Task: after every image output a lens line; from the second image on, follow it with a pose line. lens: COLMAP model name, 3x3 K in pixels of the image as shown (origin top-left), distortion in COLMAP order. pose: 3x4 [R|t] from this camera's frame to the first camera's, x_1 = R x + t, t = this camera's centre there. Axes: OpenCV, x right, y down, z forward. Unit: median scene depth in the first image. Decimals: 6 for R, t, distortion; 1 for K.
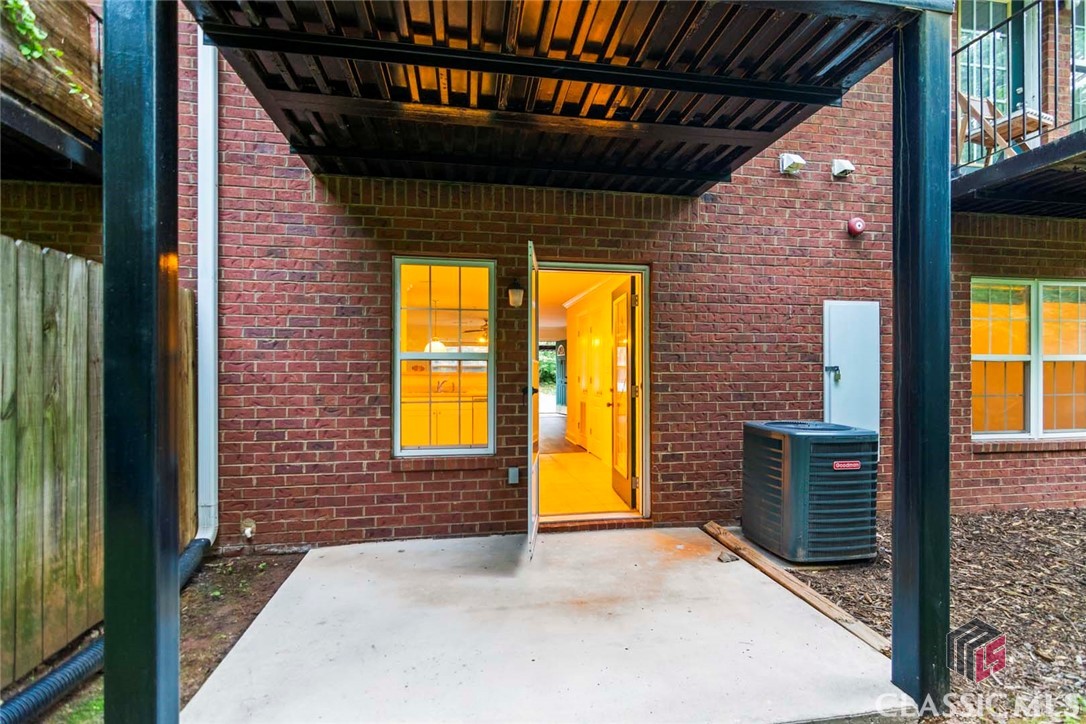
lens RADIAL K [[516.3, 0, 551.3], [0, 516.3, 351.8], [0, 0, 1]] dist [-0.003550, 0.000262]
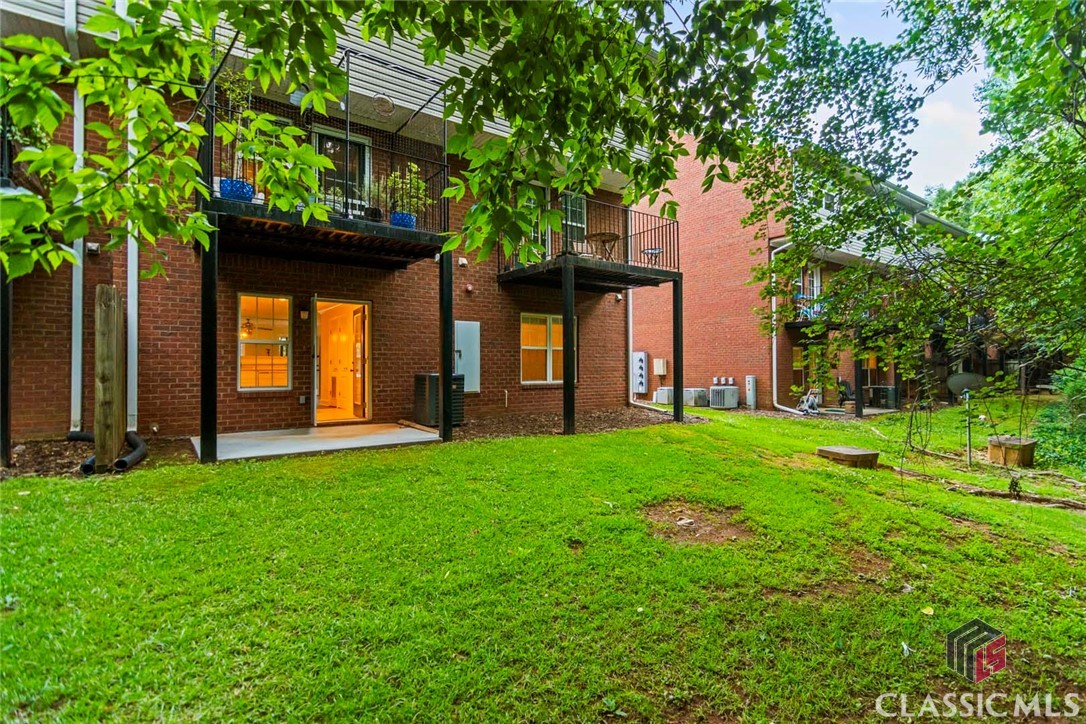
lens RADIAL K [[516.3, 0, 547.0], [0, 516.3, 355.5], [0, 0, 1]] dist [-0.003550, 0.000262]
pose [[0.903048, 0.004068, 0.429520, -0.073164], [0.002872, 0.999876, -0.015506, 0.093112], [-0.429530, 0.015236, 0.902924, -1.266446]]
